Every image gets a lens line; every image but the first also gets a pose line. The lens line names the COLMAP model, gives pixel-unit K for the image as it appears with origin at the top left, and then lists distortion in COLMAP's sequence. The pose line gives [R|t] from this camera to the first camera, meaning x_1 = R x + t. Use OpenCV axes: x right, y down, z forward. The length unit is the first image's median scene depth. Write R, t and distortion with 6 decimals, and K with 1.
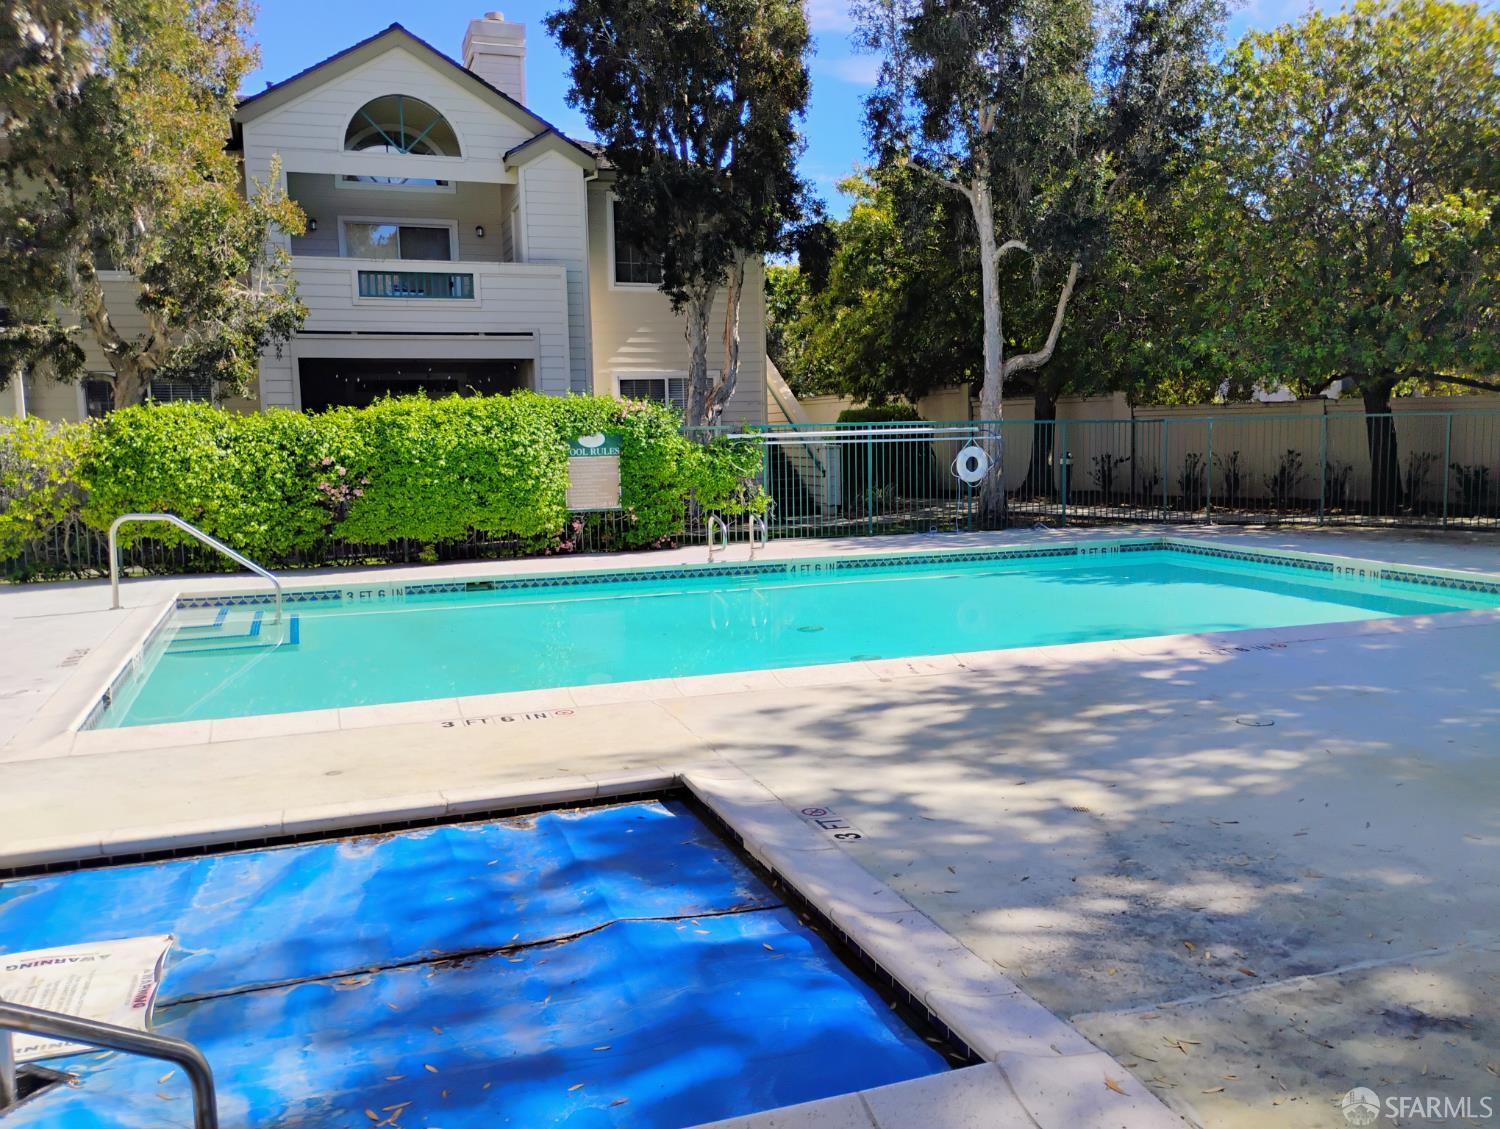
lens RADIAL K [[1269.4, 0, 734.3], [0, 1269.4, 565.9], [0, 0, 1]] dist [0.049815, -0.046983]
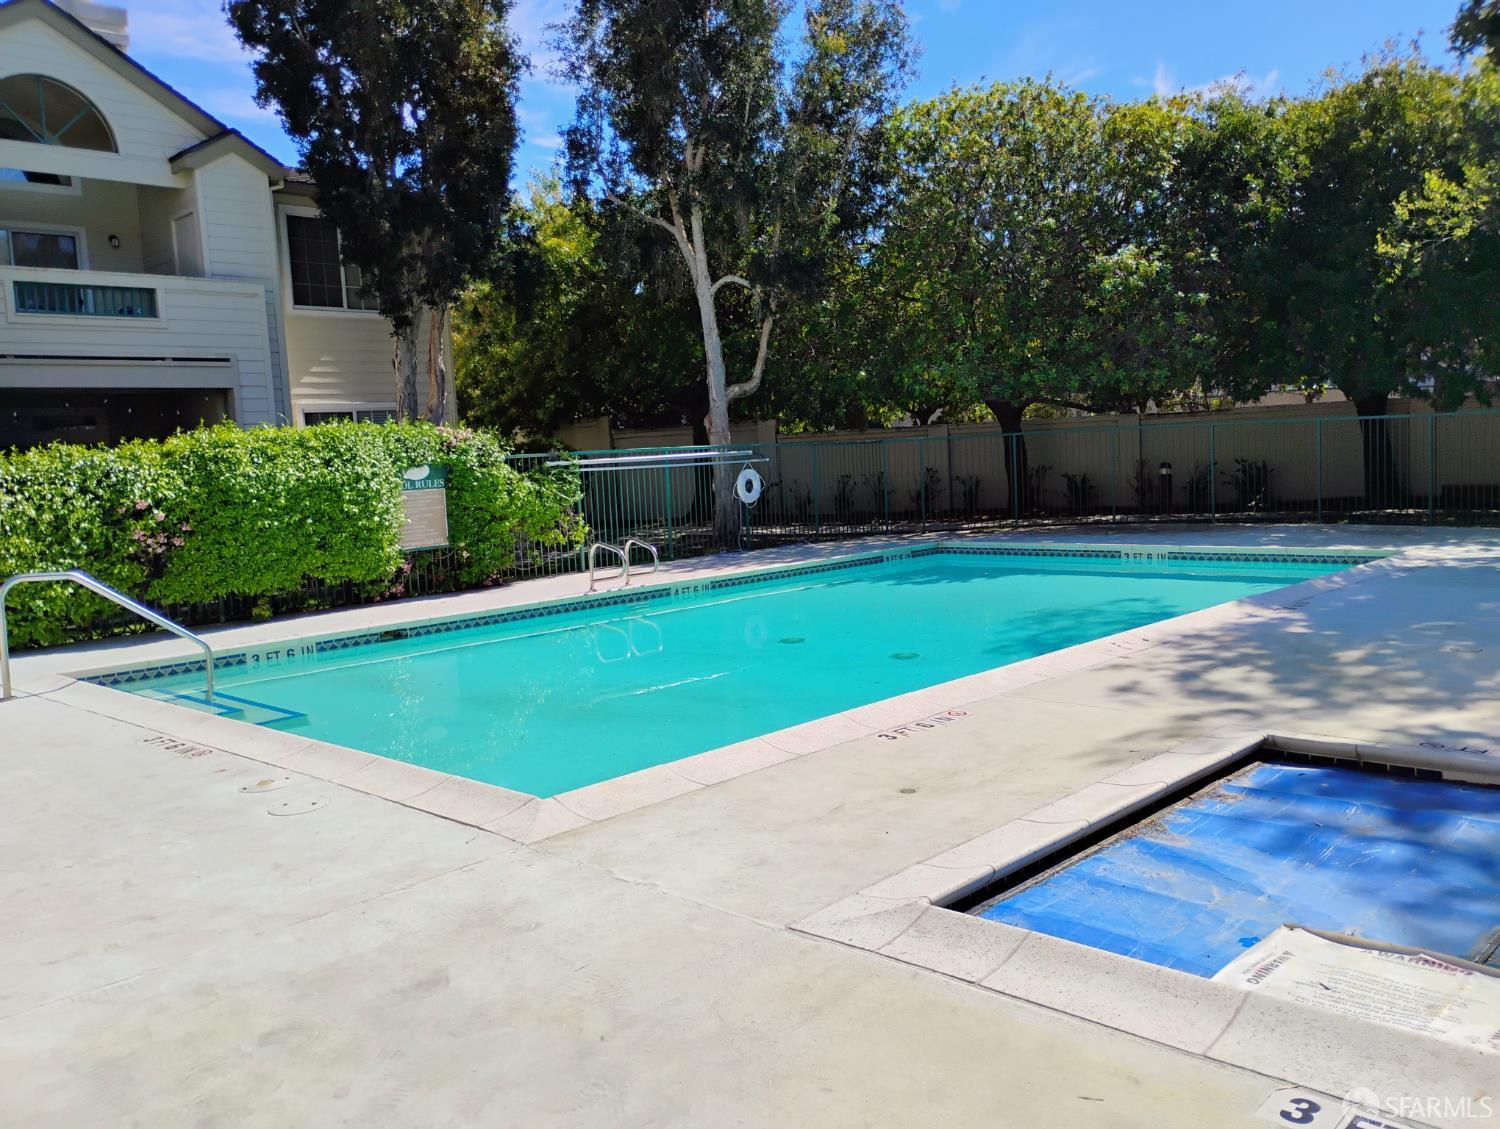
lens RADIAL K [[1269.4, 0, 742.5], [0, 1269.4, 565.8], [0, 0, 1]] dist [0.049815, -0.046983]
pose [[0.891428, -0.066038, 0.448325, -0.325317], [0.081927, 0.996508, -0.016115, 0.001813], [-0.445696, 0.051096, 0.893725, 0.087113]]
